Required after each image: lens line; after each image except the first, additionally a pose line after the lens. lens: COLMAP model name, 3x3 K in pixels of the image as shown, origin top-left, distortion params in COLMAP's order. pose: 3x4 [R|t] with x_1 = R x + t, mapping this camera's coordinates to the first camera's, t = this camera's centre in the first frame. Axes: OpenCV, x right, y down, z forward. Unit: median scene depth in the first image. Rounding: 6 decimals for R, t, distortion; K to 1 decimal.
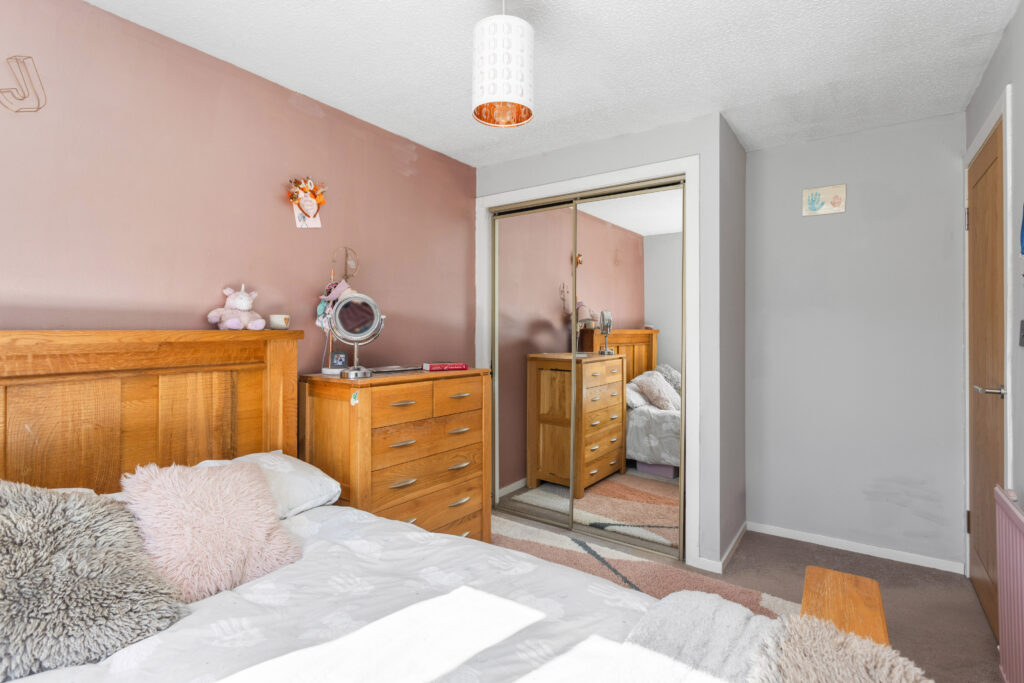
lens RADIAL K [[495.7, 0, 514.8], [0, 495.7, 335.5], [0, 0, 1]] dist [0.000704, 0.000555]
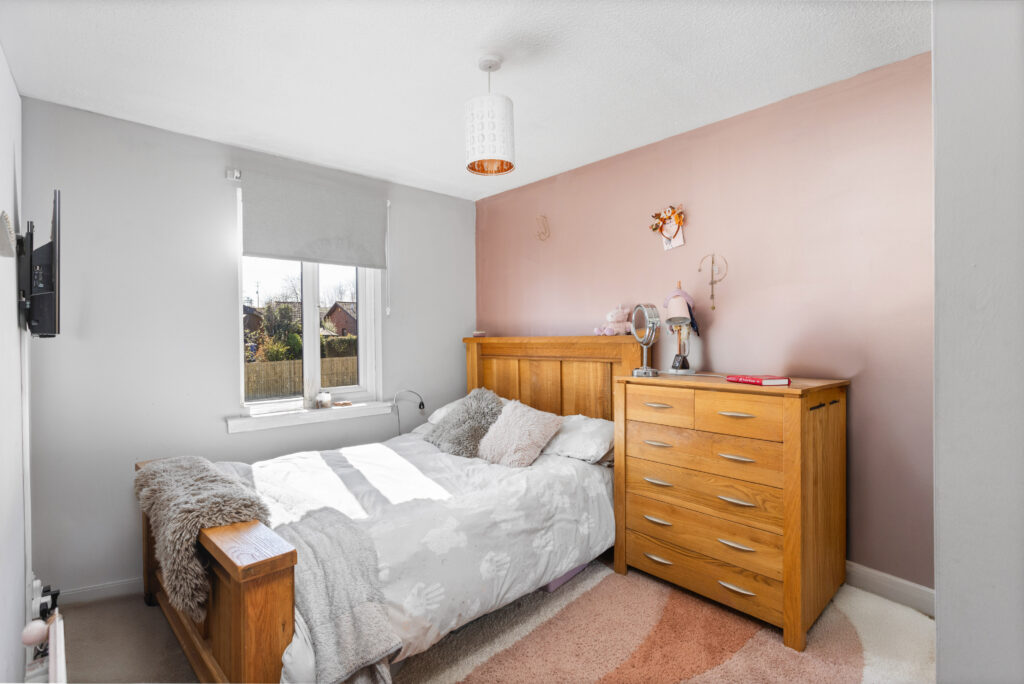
lens RADIAL K [[495.7, 0, 515.2], [0, 495.7, 338.8], [0, 0, 1]] dist [0.000704, 0.000555]
pose [[-0.195705, 0.005474, -0.980647, 0.991144], [-0.002470, 0.999978, 0.006075, -0.010367], [0.980660, 0.003611, -0.195688, 1.048370]]
